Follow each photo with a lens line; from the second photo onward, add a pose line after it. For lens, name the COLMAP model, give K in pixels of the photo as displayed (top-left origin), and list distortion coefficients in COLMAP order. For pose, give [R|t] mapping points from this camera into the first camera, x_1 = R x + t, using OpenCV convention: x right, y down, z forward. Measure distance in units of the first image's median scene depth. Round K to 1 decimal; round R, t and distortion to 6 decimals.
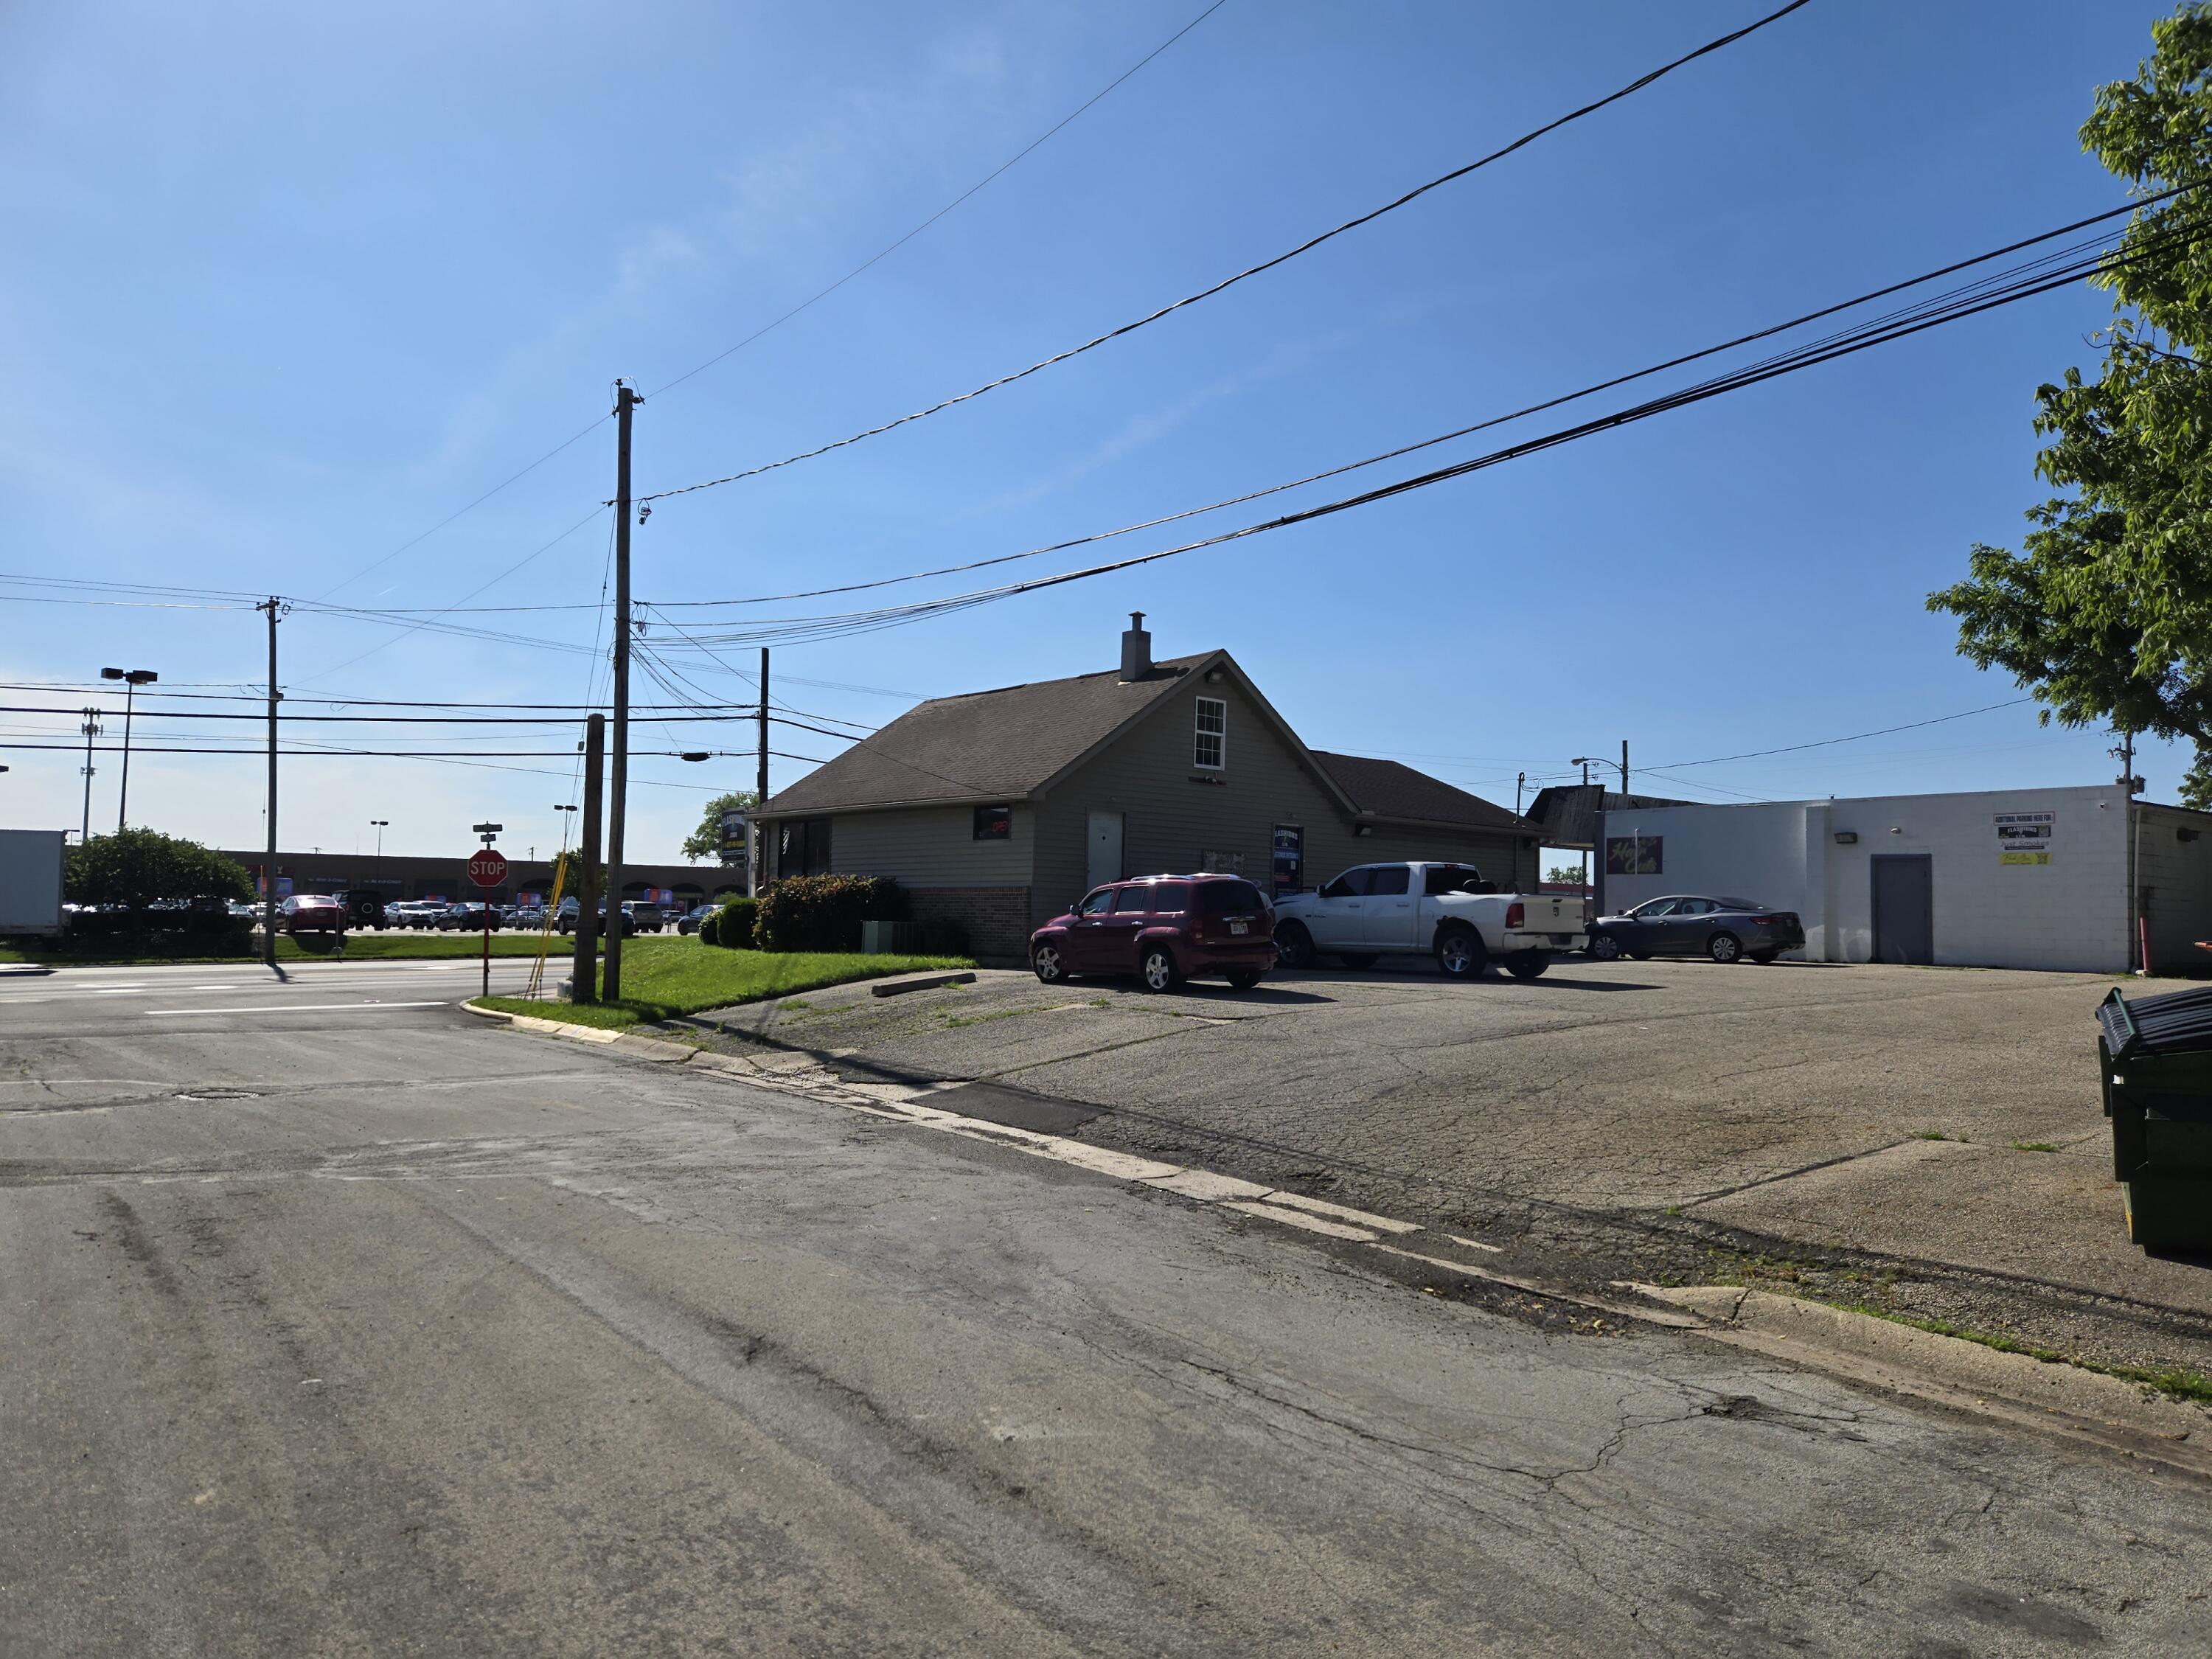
lens RADIAL K [[1481.1, 0, 1105.6], [0, 1481.1, 831.3], [0, 0, 1]] dist [0.005735, -0.009167]
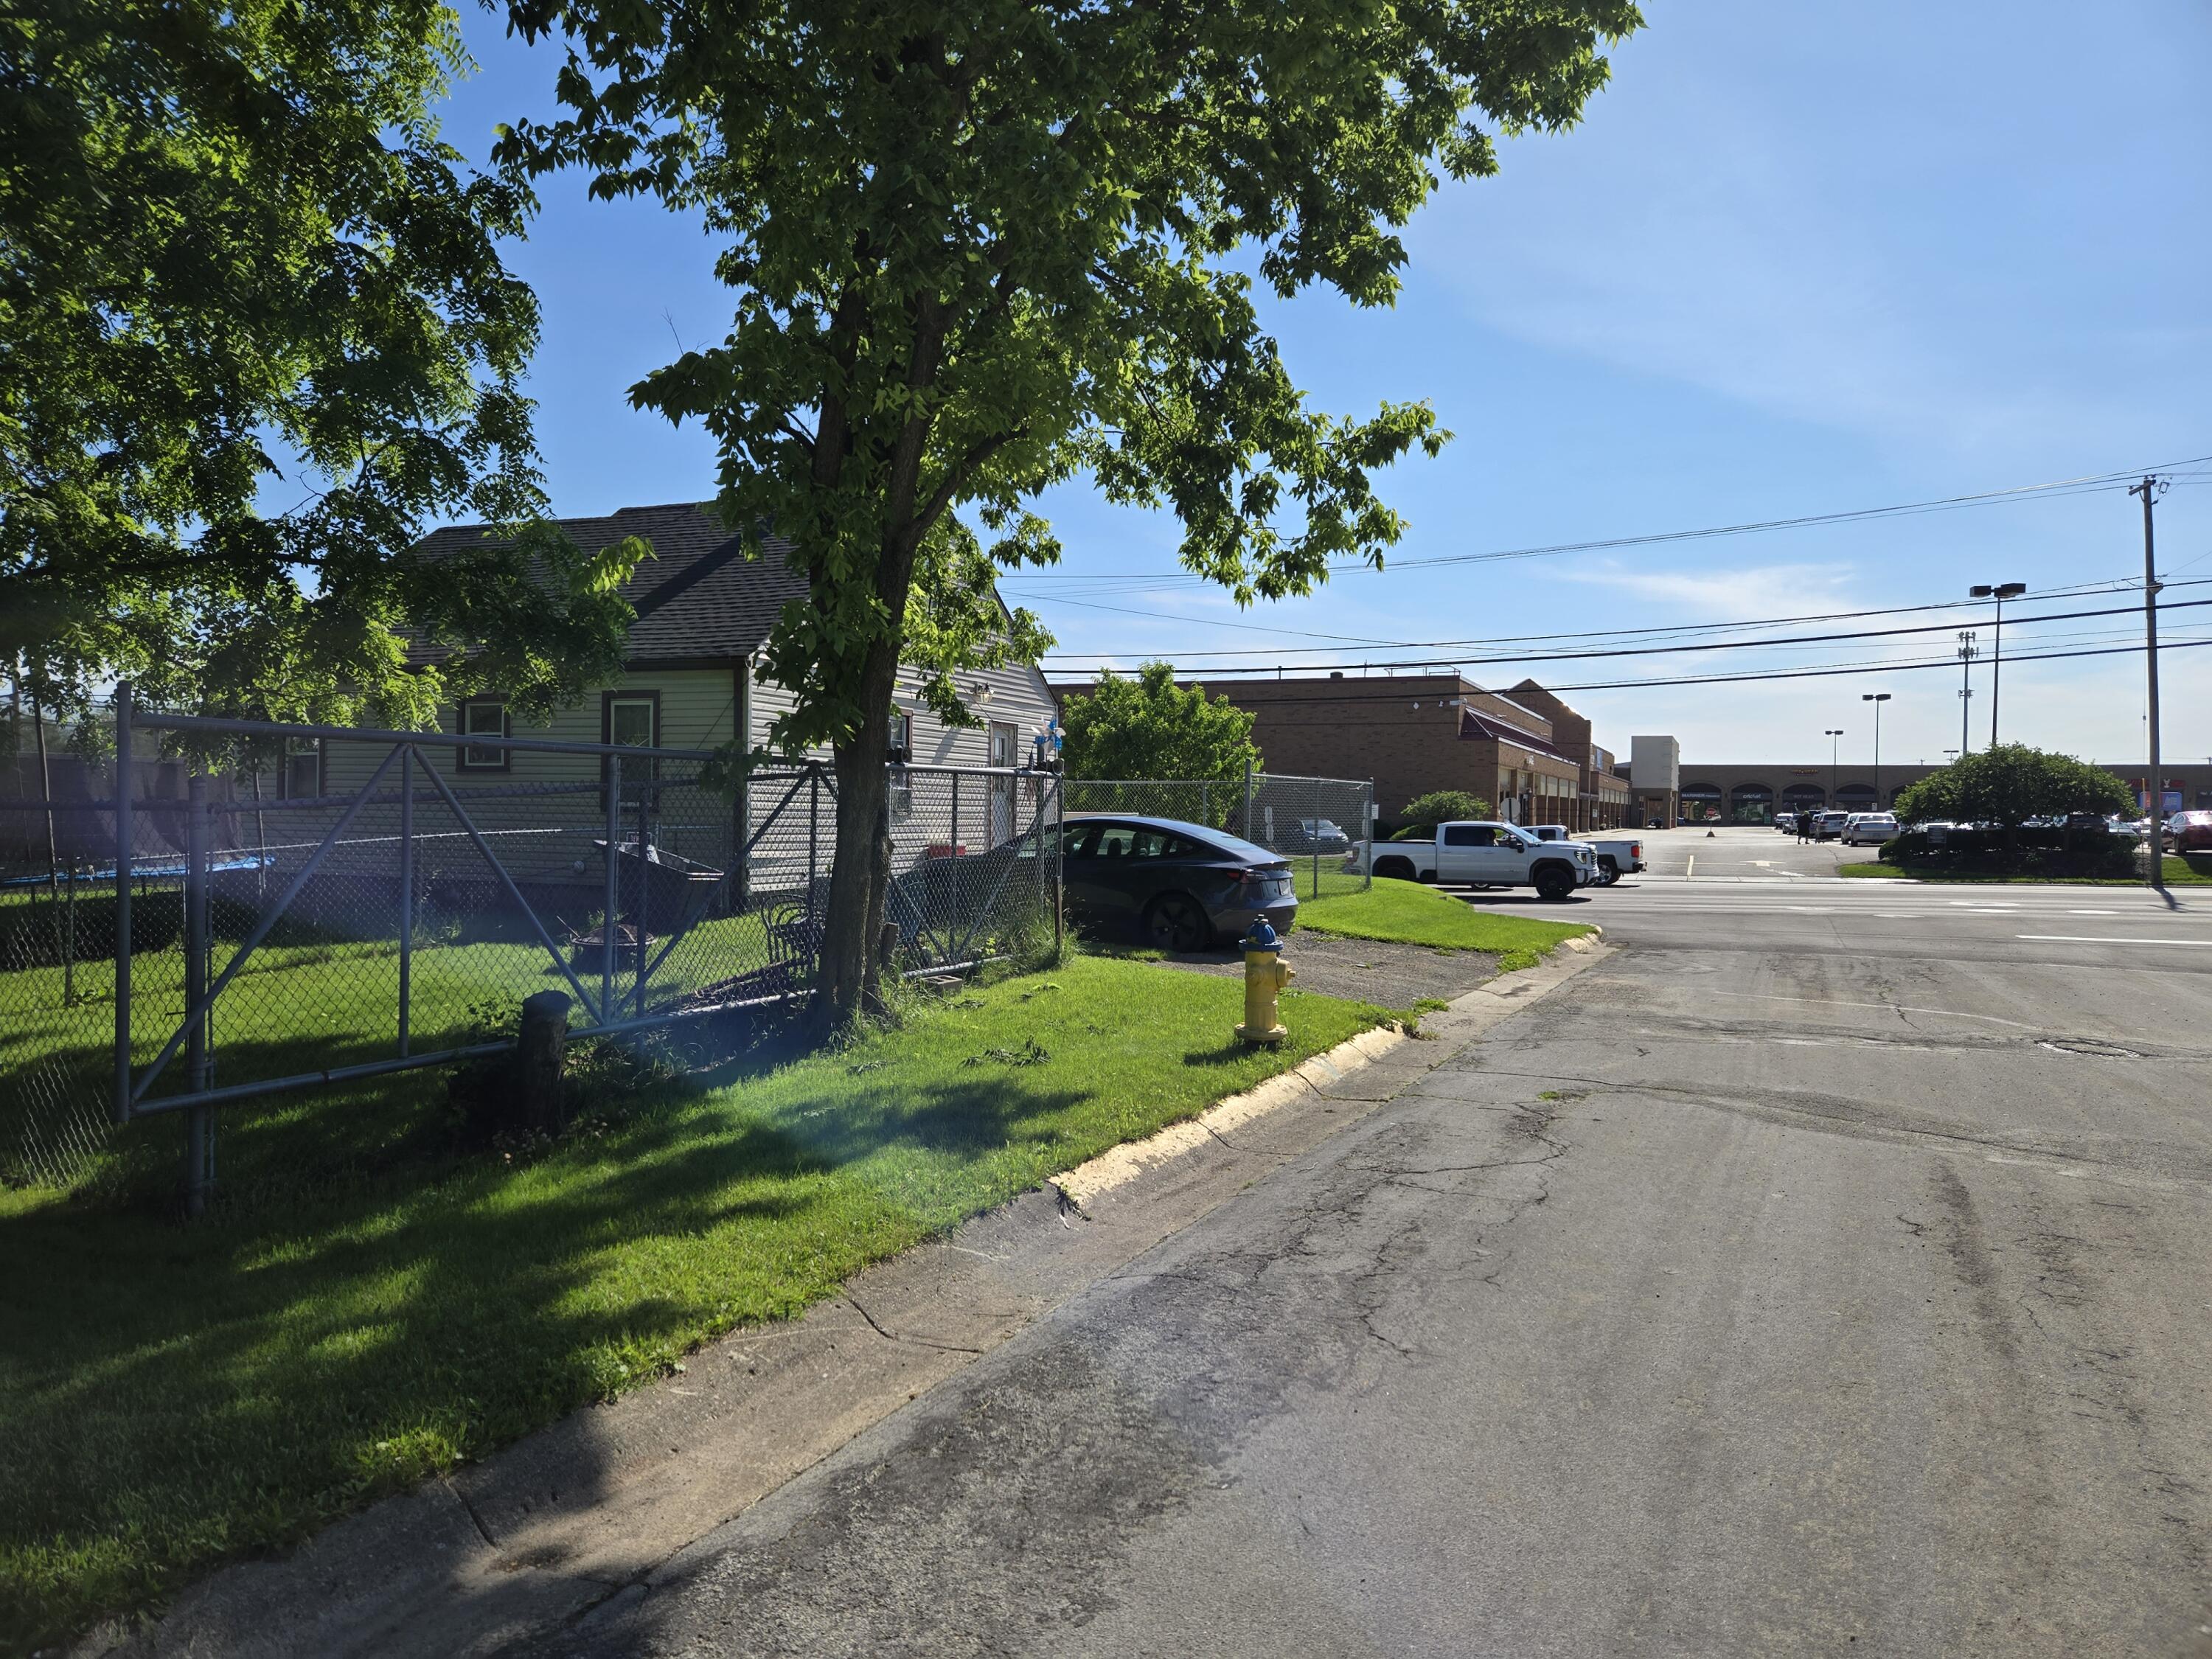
lens RADIAL K [[1481.1, 0, 1103.9], [0, 1481.1, 822.7], [0, 0, 1]] dist [0.005735, -0.009167]
pose [[0.425954, 0.000897, -0.904744, -0.052954], [0.044298, 0.998779, 0.021846, 0.004859], [0.903660, -0.049384, 0.425395, 0.099993]]
